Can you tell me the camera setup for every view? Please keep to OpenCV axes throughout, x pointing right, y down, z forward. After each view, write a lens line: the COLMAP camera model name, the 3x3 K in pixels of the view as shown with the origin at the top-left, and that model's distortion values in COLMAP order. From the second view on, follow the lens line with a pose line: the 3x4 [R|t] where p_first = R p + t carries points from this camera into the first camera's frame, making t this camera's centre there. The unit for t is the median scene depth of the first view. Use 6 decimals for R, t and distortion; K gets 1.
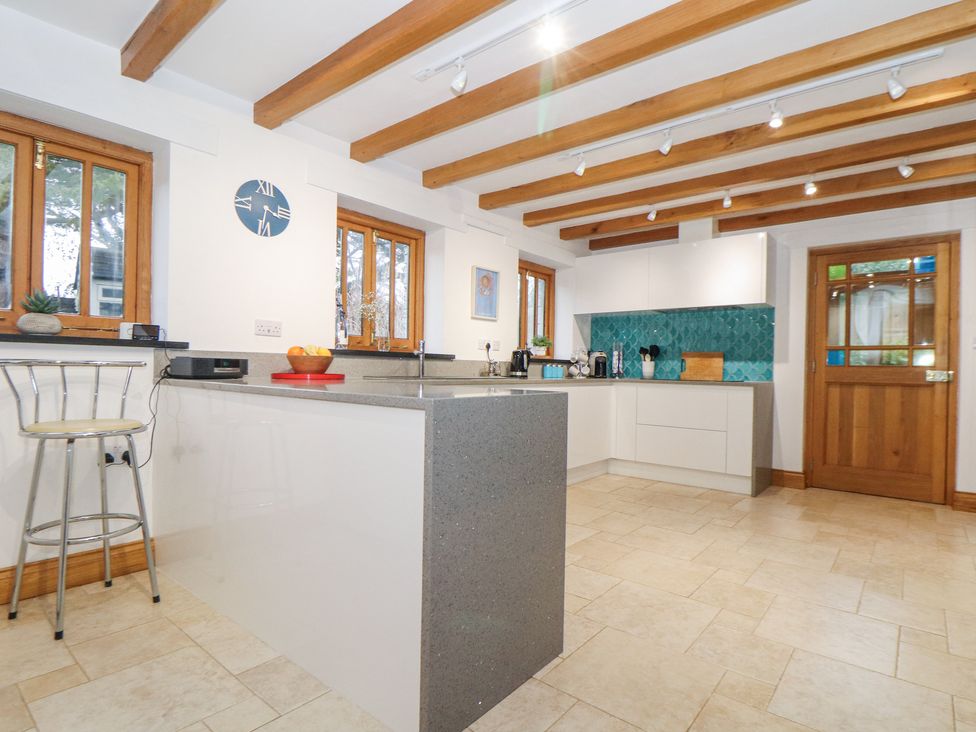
lens RADIAL K [[516.2, 0, 513.8], [0, 516.2, 369.9], [0, 0, 1]] dist [-0.001600, -0.009214]
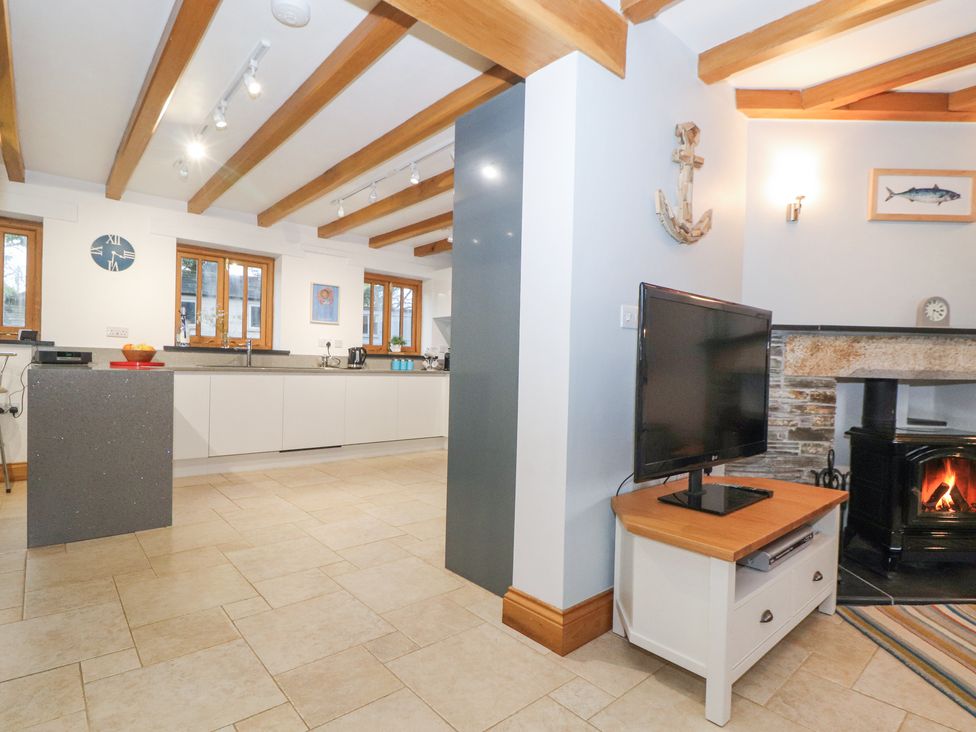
lens RADIAL K [[511.3, 0, 502.9], [0, 511.3, 374.9], [0, 0, 1]] dist [-0.022083, -0.000403]
pose [[0.985623, 0.007353, -0.168799, 0.593044], [-0.005957, 0.999944, 0.008777, 0.016601], [0.168854, -0.007645, 0.985611, -0.178108]]
